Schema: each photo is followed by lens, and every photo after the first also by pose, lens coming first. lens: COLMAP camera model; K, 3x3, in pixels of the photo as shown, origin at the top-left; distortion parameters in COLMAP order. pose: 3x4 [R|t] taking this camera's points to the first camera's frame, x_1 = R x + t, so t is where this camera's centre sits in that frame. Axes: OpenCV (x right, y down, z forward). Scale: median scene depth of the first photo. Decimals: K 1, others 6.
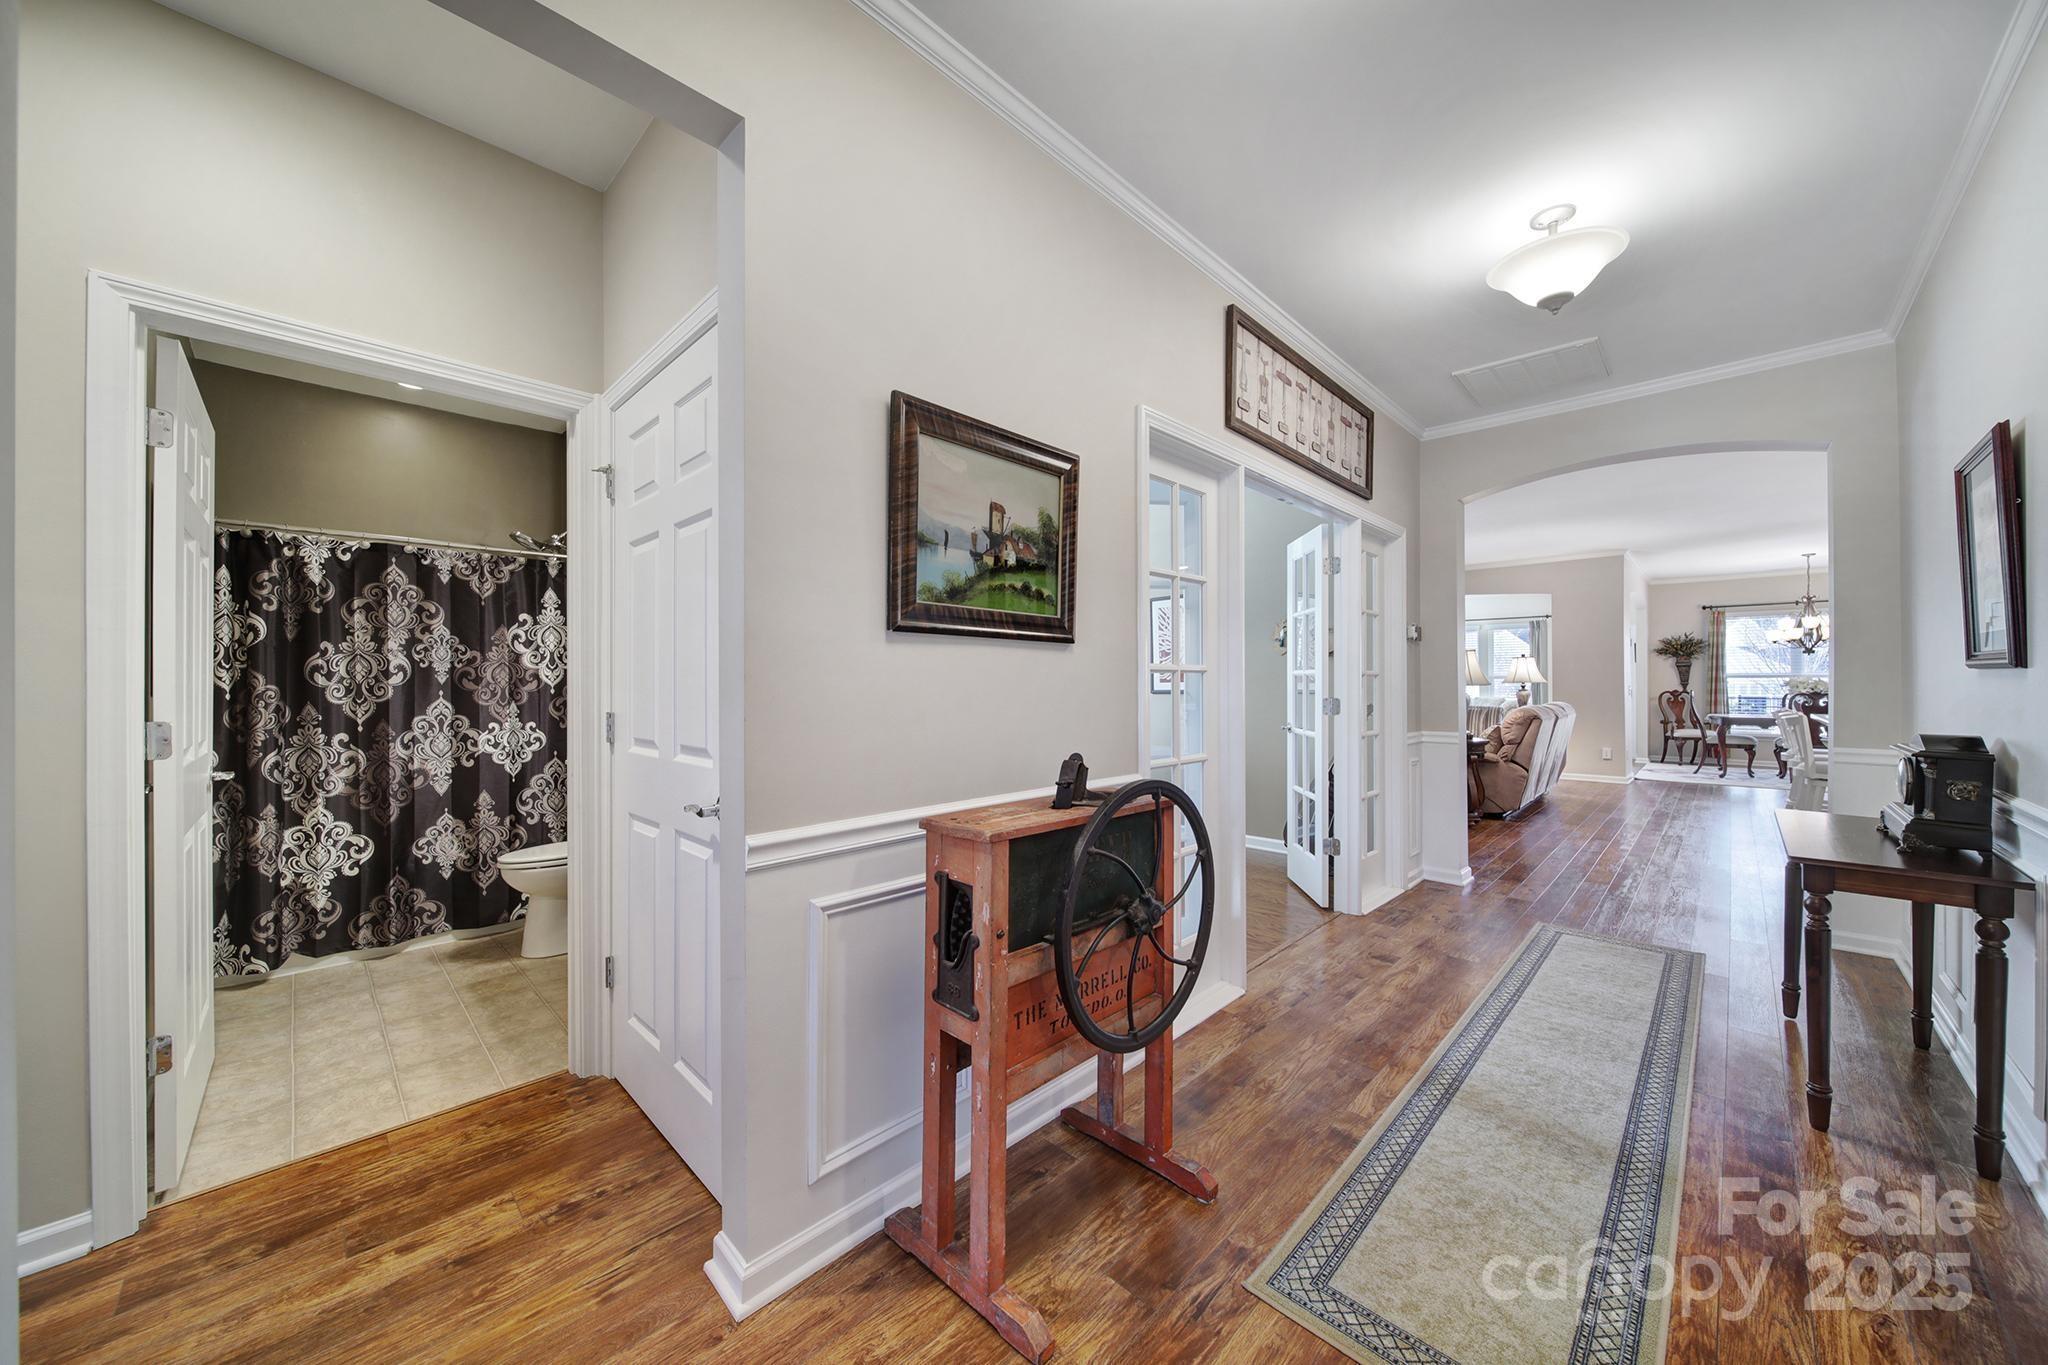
lens RADIAL K [[723.6, 0, 1022.1], [0, 723.6, 681.6], [0, 0, 1]] dist [0.001939, -0.001972]
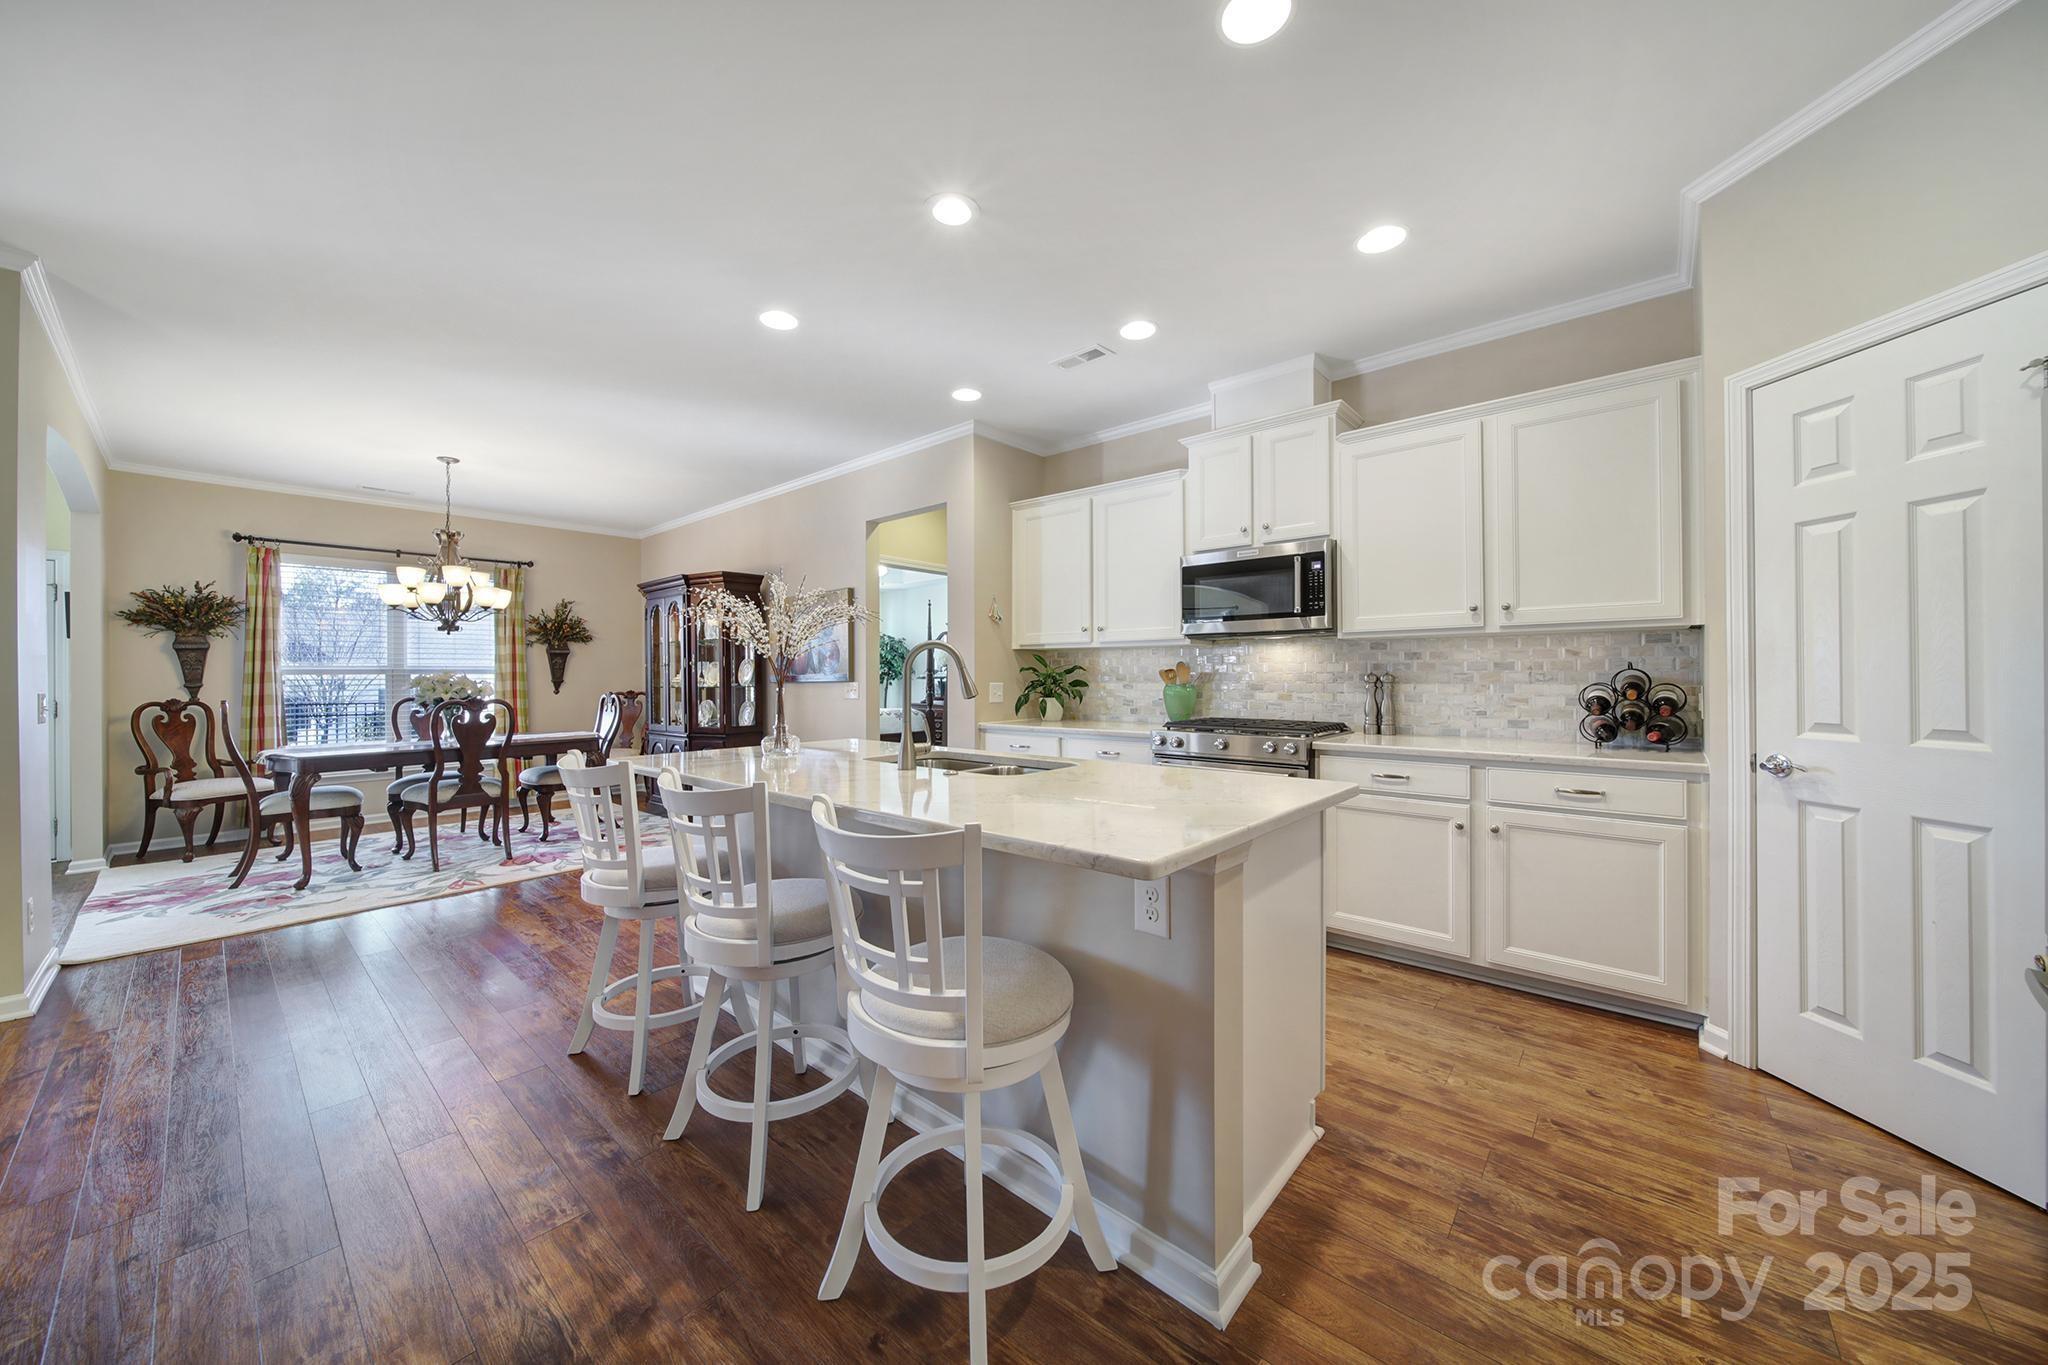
lens RADIAL K [[715.5, 0, 1023.8], [0, 715.5, 672.6], [0, 0, 1]] dist [0.000385, -0.001886]
pose [[-0.061339, 0.007157, 0.998091, 0.405208], [0.006711, 0.999955, -0.006758, 0.000937], [-0.998094, 0.006284, -0.061384, 0.476156]]
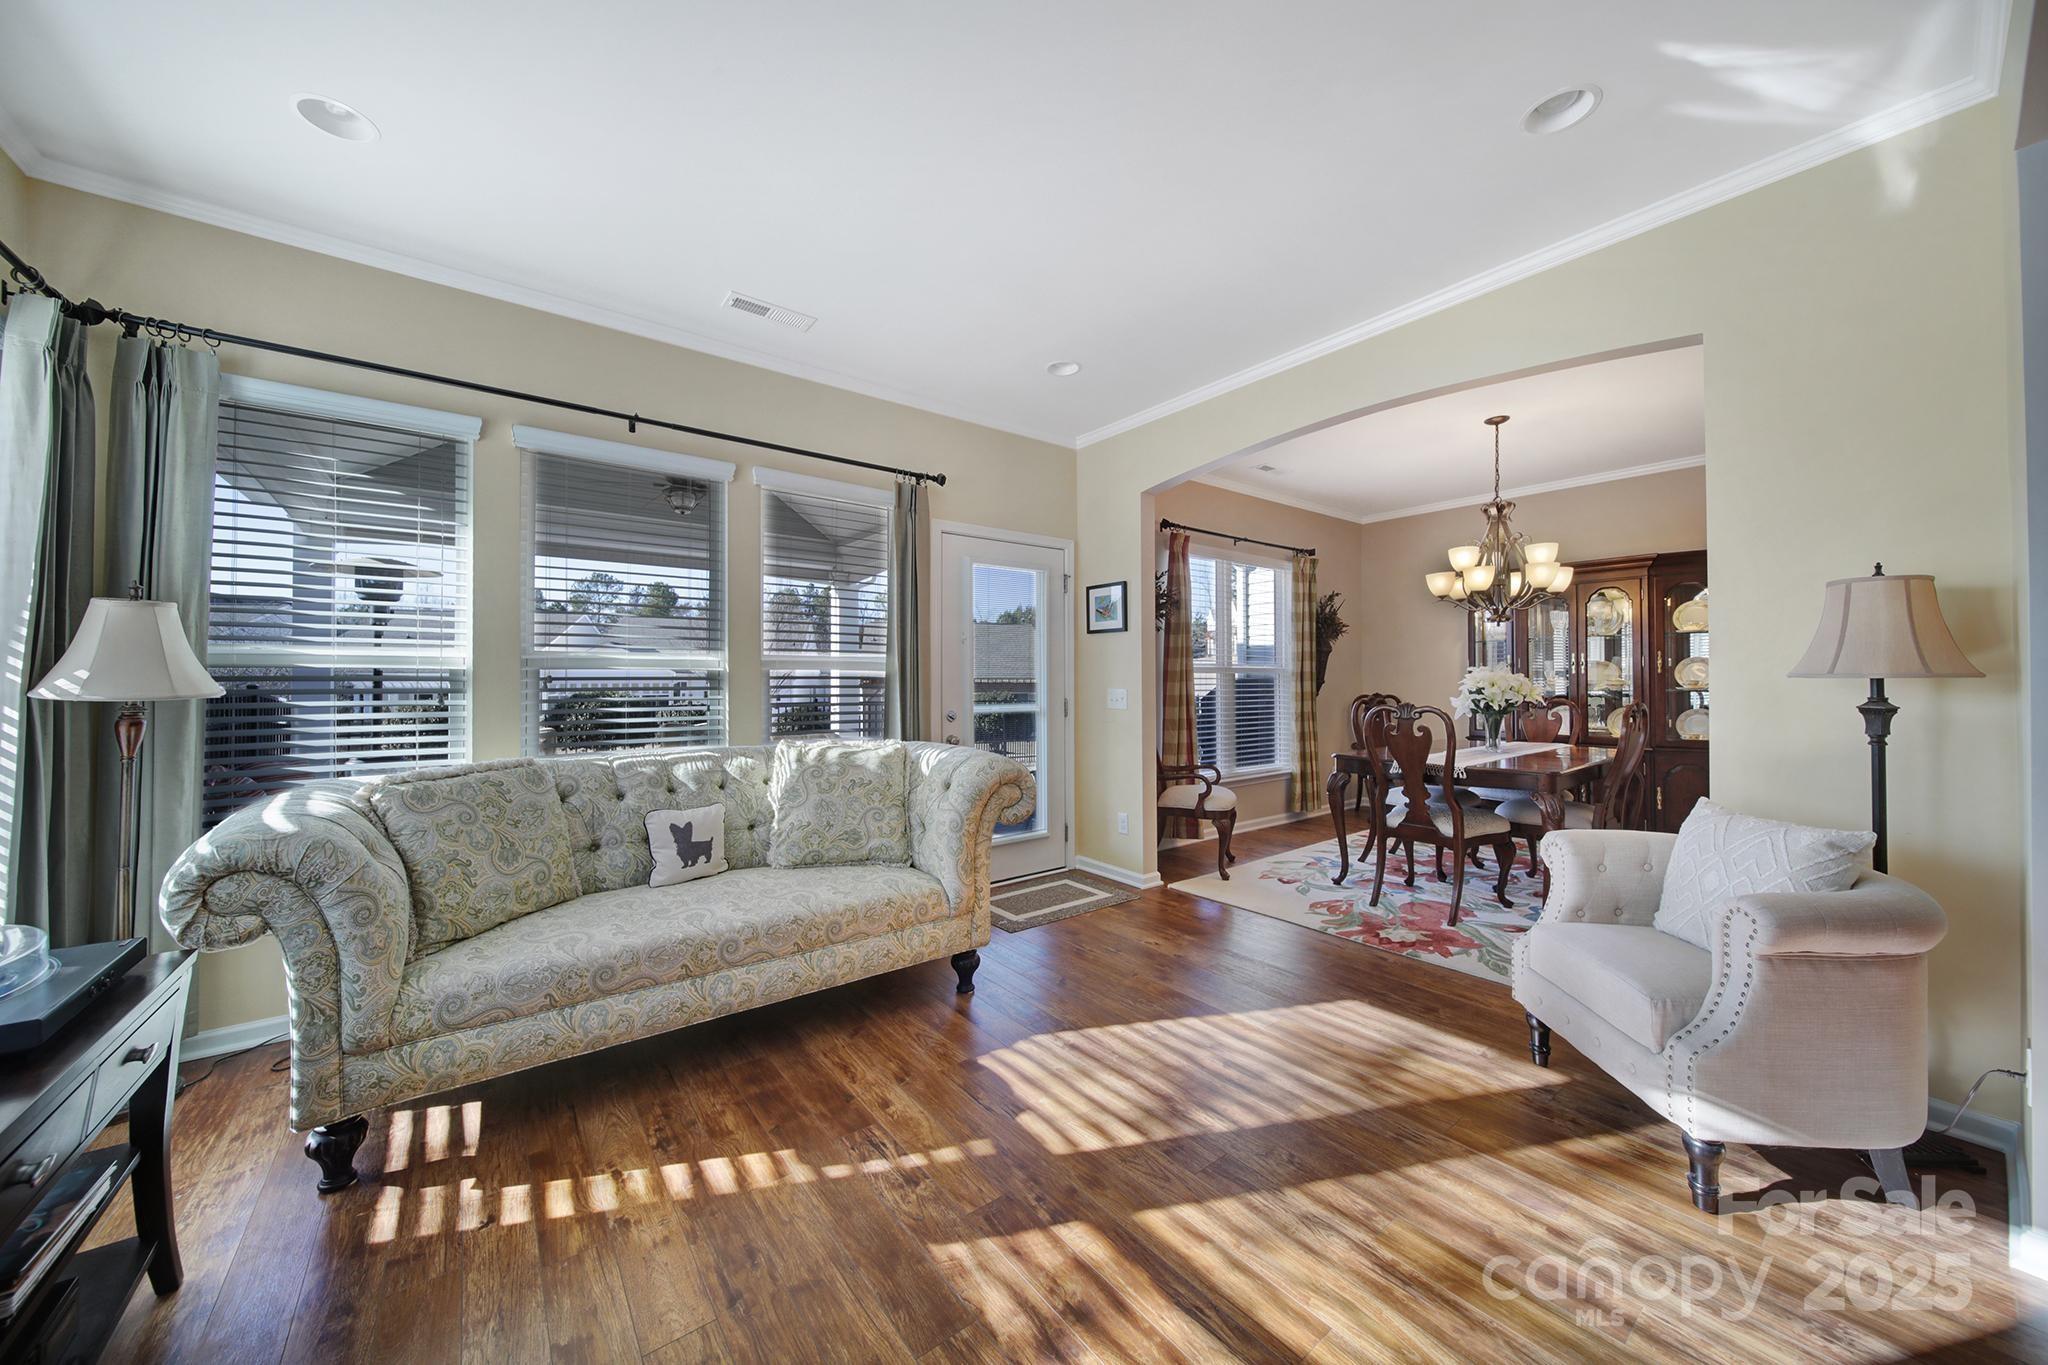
lens RADIAL K [[715.5, 0, 1021.6], [0, 715.5, 671.0], [0, 0, 1]] dist [0.000522, -0.002076]
pose [[0.136718, 0.015534, 0.990488, 0.466969], [-0.000741, 0.999878, -0.015579, 0.001334], [-0.990610, 0.001396, 0.136713, 1.024222]]
